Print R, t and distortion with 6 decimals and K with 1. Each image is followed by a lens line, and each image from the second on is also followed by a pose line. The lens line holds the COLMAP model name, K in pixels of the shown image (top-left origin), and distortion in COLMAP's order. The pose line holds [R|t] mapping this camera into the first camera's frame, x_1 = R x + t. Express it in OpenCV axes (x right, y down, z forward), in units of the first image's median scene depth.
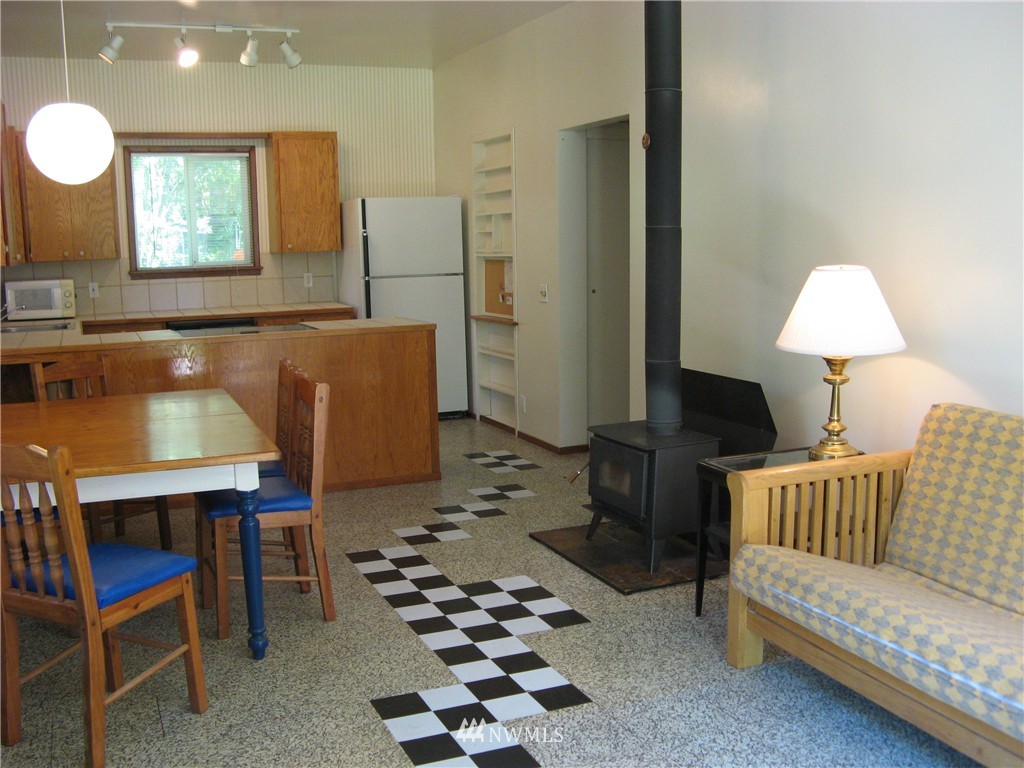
lens RADIAL K [[1069.9, 0, 512.0], [0, 1069.9, 384.0], [0, 0, 1]] dist [-0.190509, 0.227693]
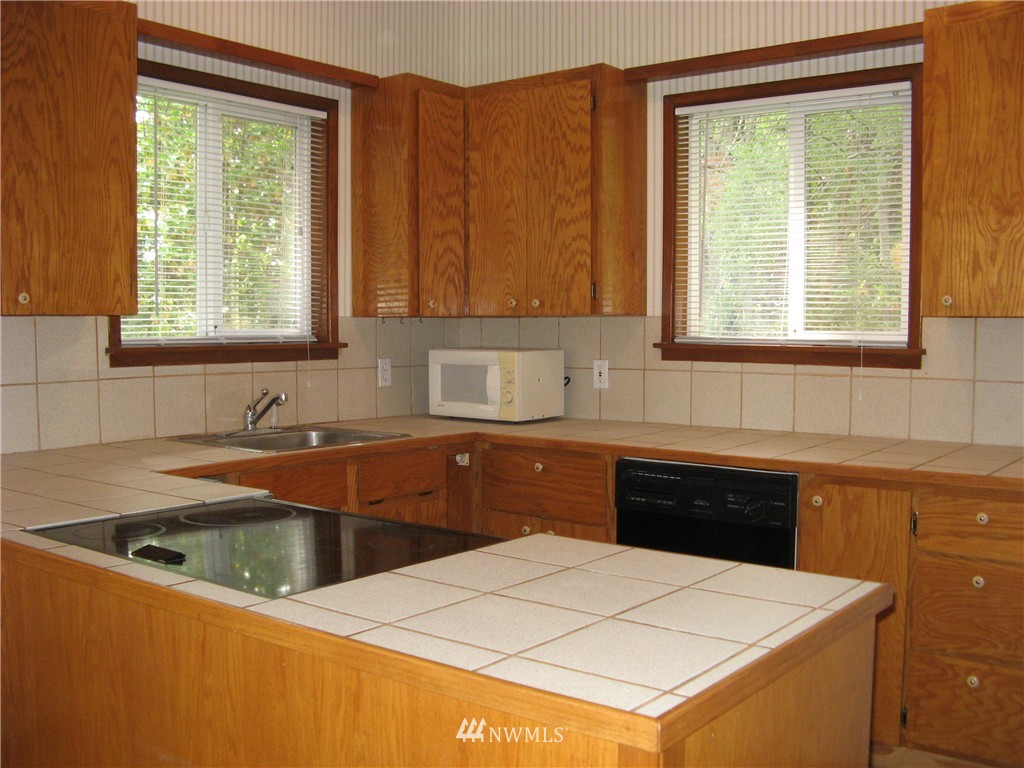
lens RADIAL K [[1069.9, 0, 512.0], [0, 1069.9, 384.0], [0, 0, 1]] dist [-0.190509, 0.227693]
pose [[0.486558, 0.073739, -0.870531, 0.046450], [-0.132020, 0.991195, 0.010171, -0.084715], [0.863615, 0.109979, 0.492009, 0.695540]]
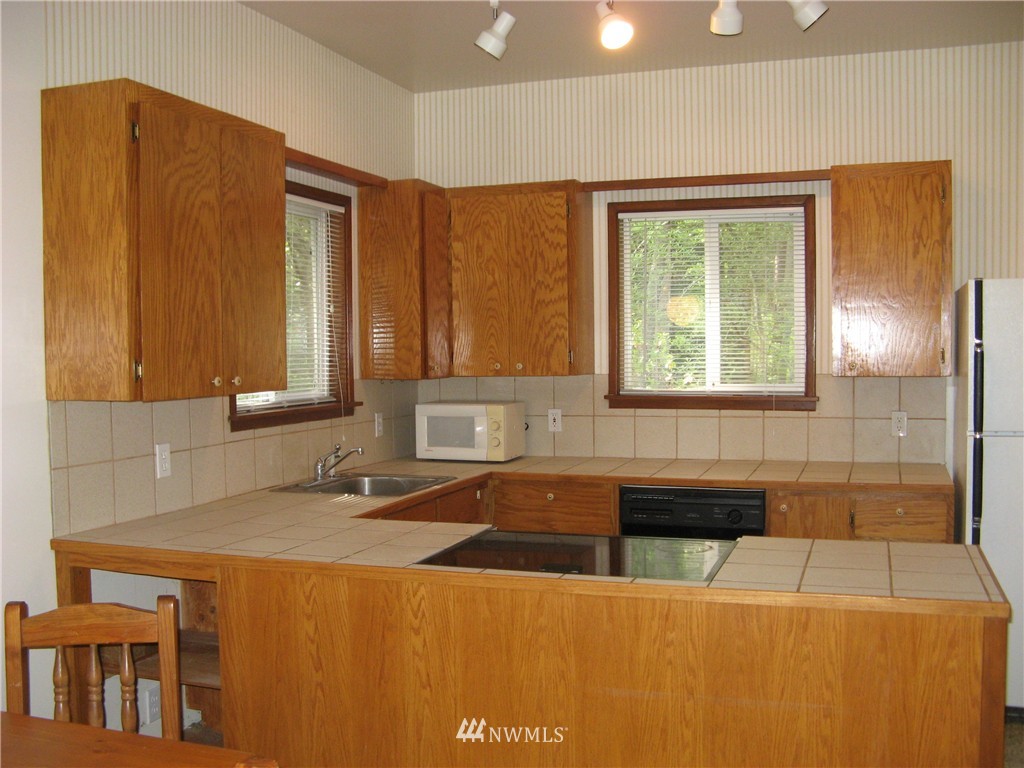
lens RADIAL K [[1069.9, 0, 512.0], [0, 1069.9, 384.0], [0, 0, 1]] dist [-0.190509, 0.227693]
pose [[0.745310, 0.039581, -0.665543, 0.029283], [-0.097482, 0.993978, -0.050052, -0.076315], [0.659554, 0.102183, 0.744680, 0.473197]]
